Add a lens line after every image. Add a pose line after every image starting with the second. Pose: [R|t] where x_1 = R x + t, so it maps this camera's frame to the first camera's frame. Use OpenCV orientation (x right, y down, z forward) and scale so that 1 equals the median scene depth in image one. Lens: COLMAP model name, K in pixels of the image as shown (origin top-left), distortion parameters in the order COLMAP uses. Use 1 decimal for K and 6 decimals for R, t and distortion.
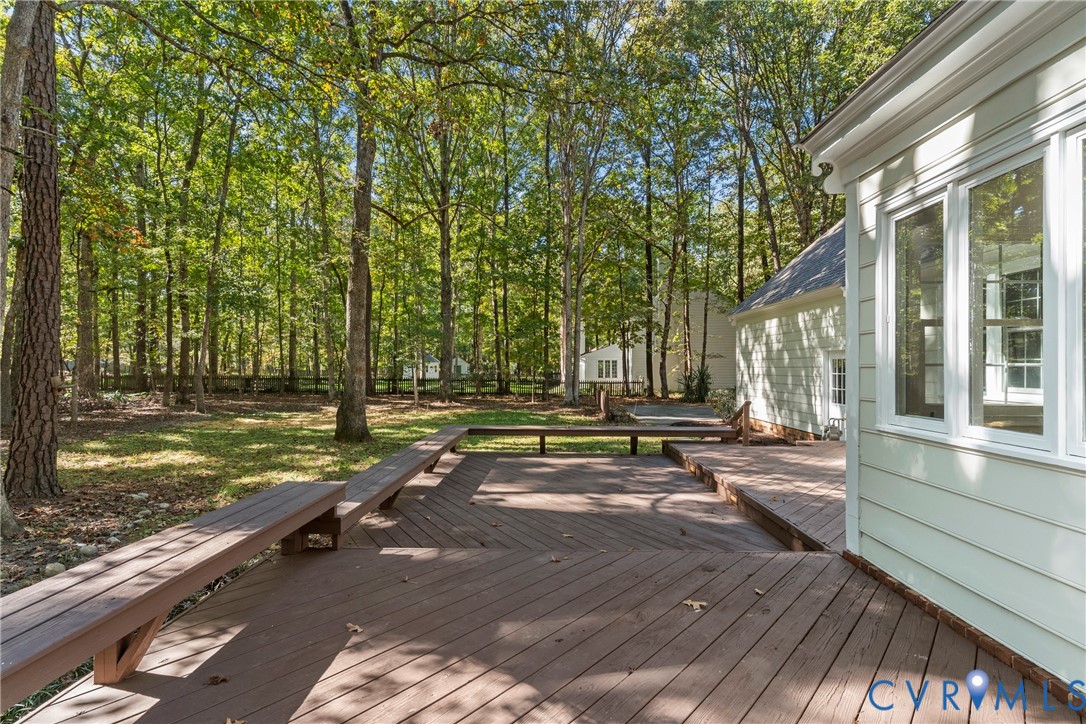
lens RADIAL K [[516.3, 0, 541.5], [0, 516.3, 364.6], [0, 0, 1]] dist [0.005000, 0.000441]
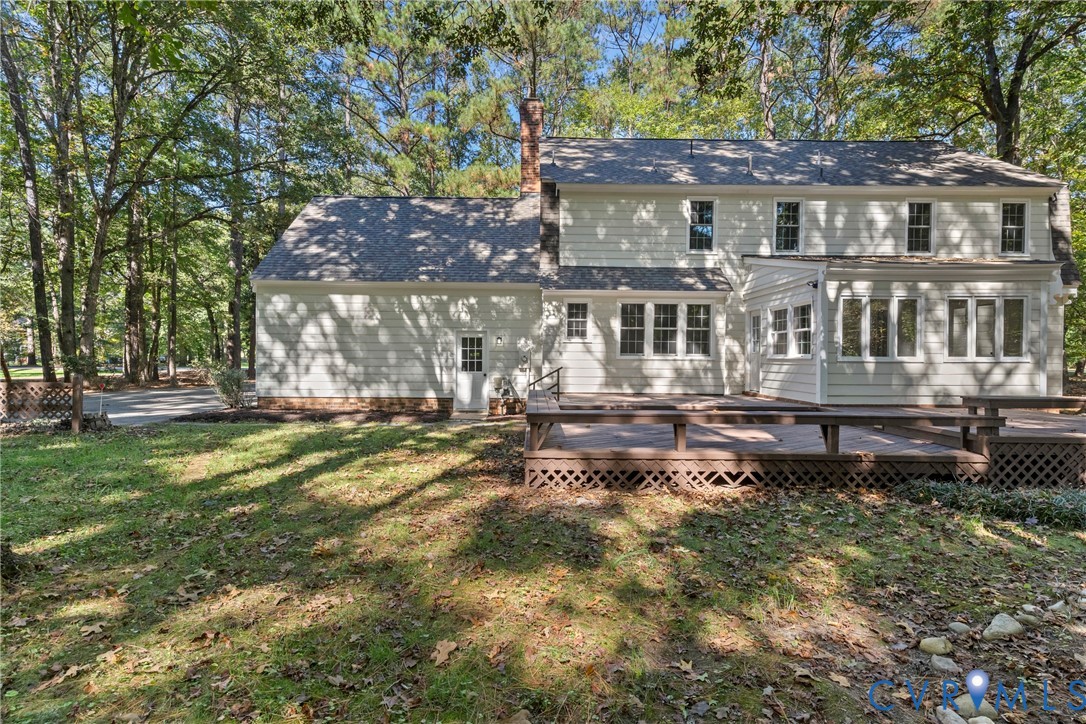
lens RADIAL K [[516.3, 0, 543.3], [0, 516.3, 361.7], [0, 0, 1]] dist [0.005000, 0.000441]
pose [[-0.102886, -0.008209, 0.994659, -1.826350], [-0.008704, 0.999935, 0.007352, 0.088236], [-0.994655, -0.007901, -0.102950, 2.448535]]
